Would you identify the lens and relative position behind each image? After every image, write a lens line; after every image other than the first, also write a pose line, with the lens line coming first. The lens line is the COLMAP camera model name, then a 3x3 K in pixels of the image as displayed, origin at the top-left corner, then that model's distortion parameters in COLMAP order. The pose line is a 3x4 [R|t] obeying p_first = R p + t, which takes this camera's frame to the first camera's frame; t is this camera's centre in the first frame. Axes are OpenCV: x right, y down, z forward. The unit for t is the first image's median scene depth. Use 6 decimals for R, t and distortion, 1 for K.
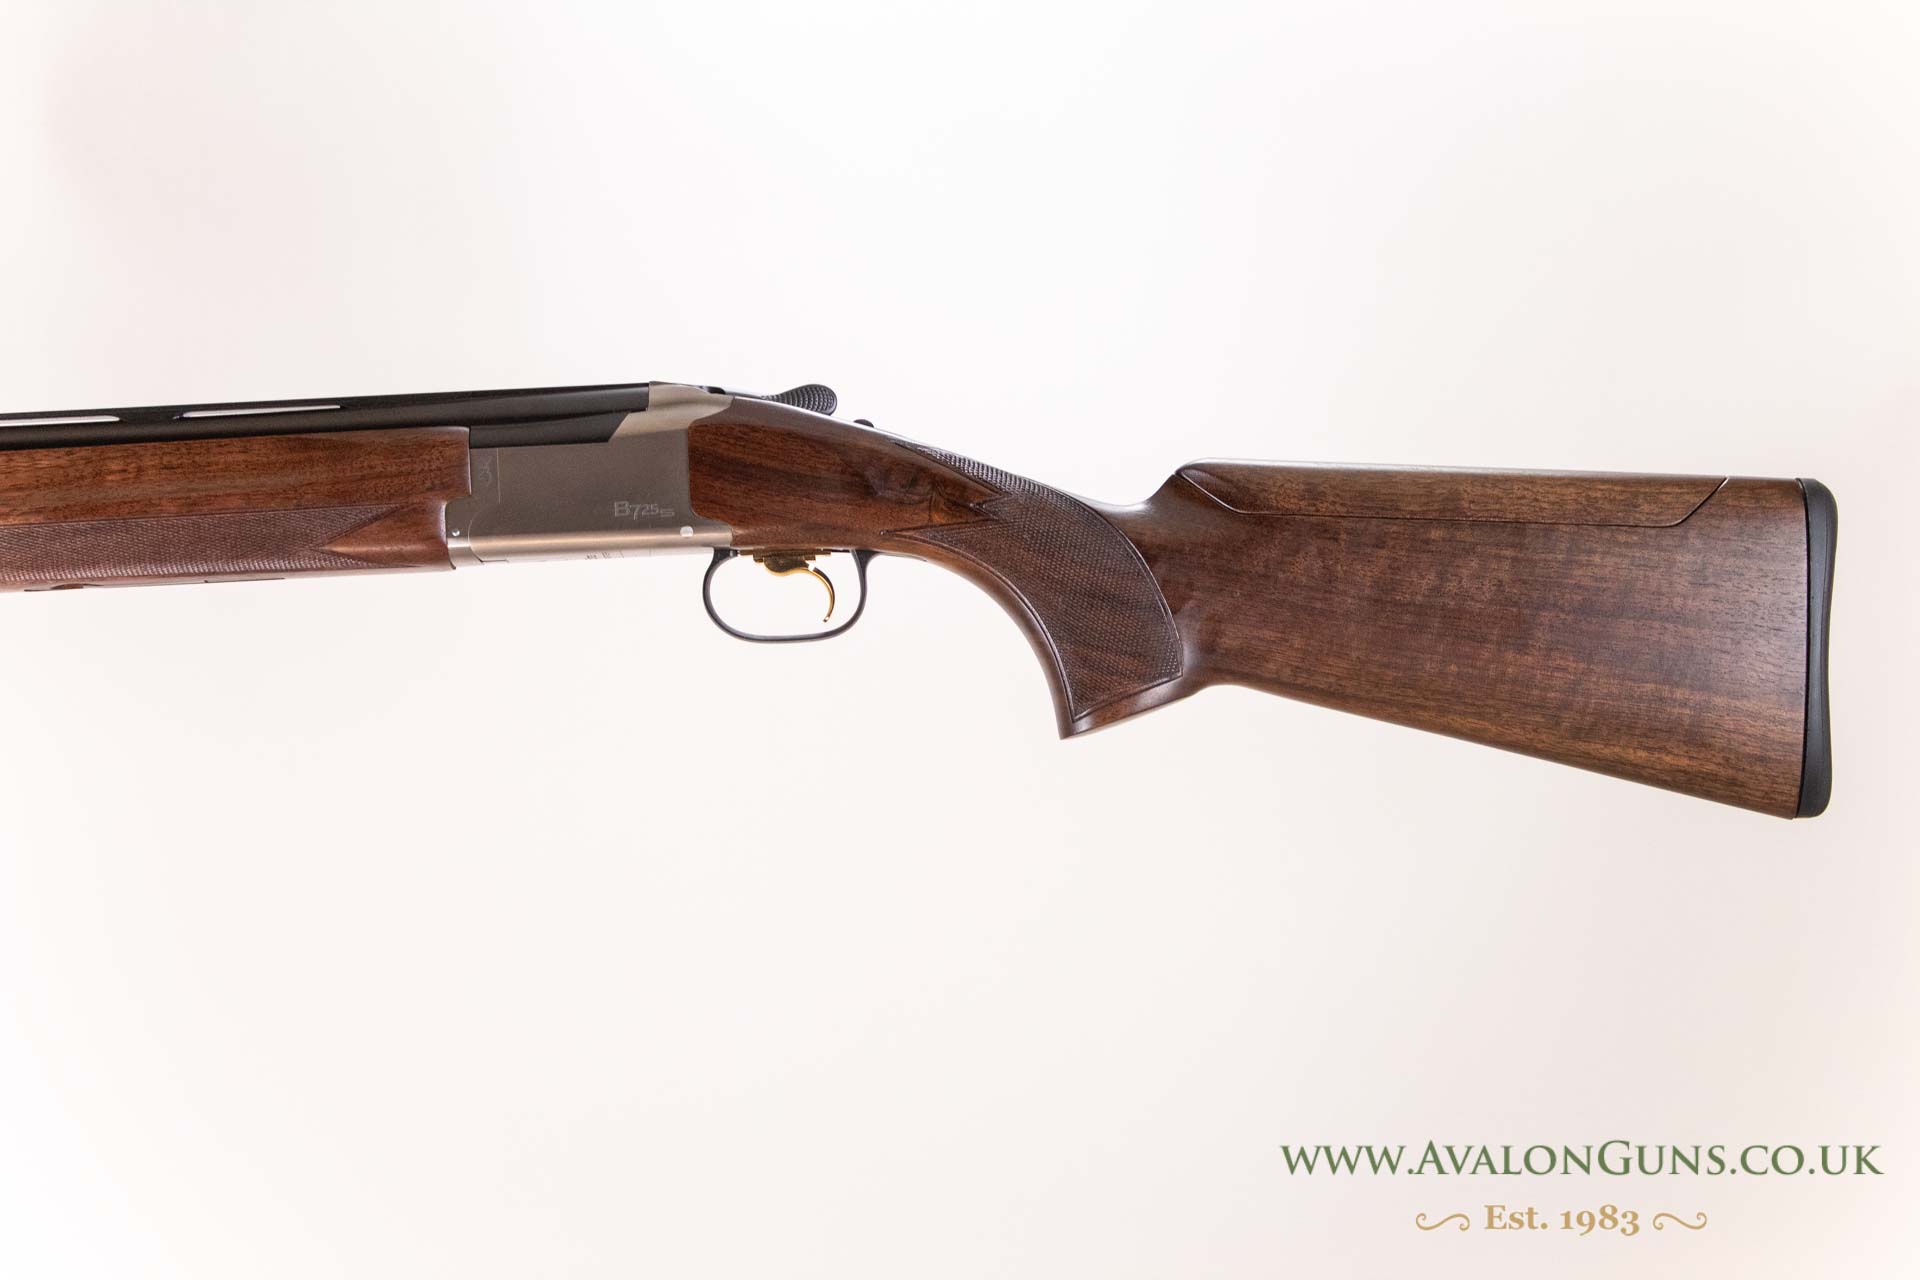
lens RADIAL K [[3932.1, 0, 947.5], [0, 3932.1, 648.1], [0, 0, 1]] dist [0.093058, 0.000000]
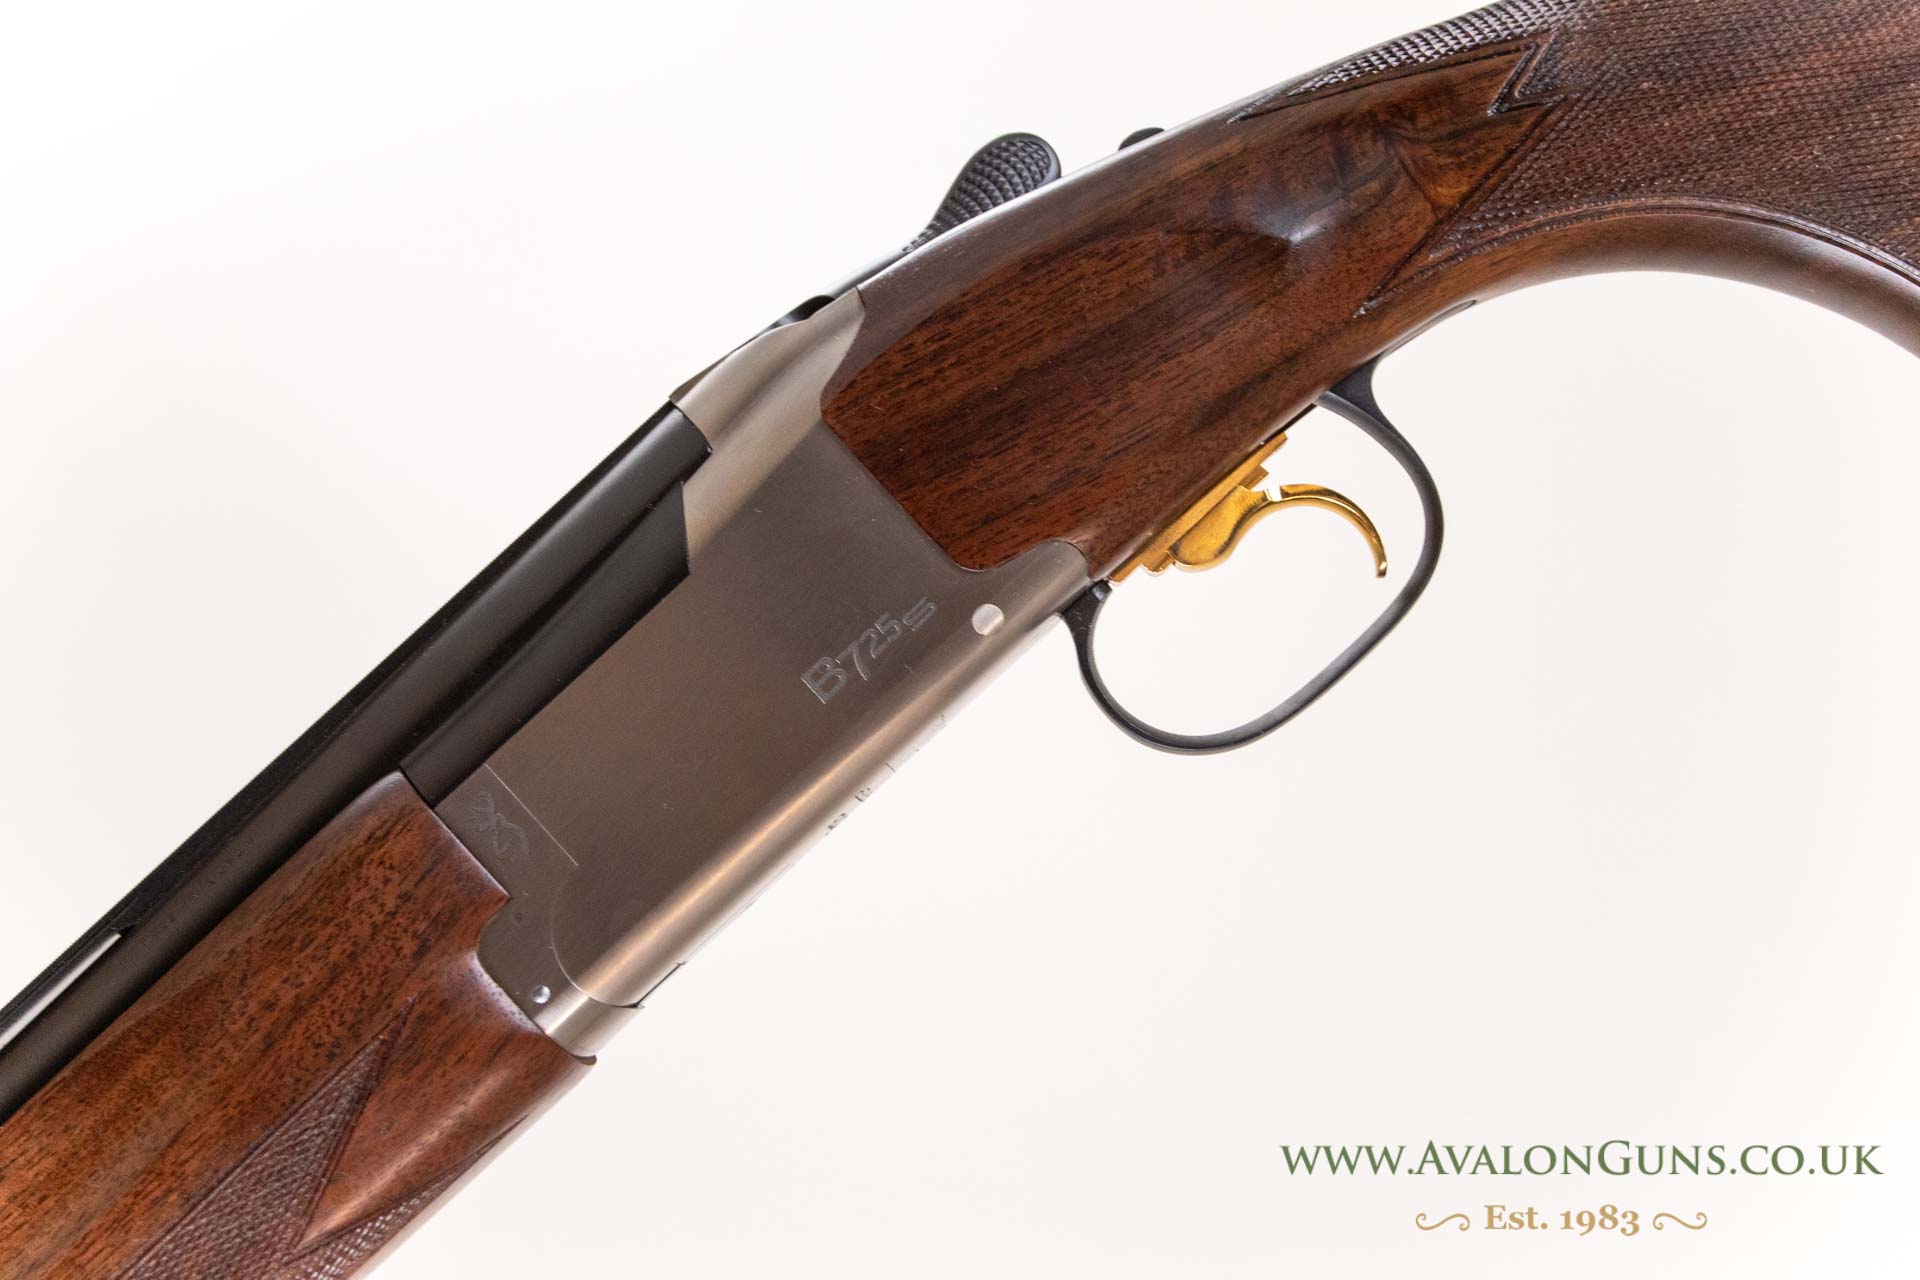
lens RADIAL K [[3932.1, 0, 965.5], [0, 3932.1, 626.9], [0, 0, 1]] dist [0.093058, 0.000000]
pose [[0.769001, -0.639235, 0.003996, -0.069885], [0.639239, 0.769008, 0.000437, -0.030575], [-0.003352, 0.002218, 0.999992, 0.603183]]
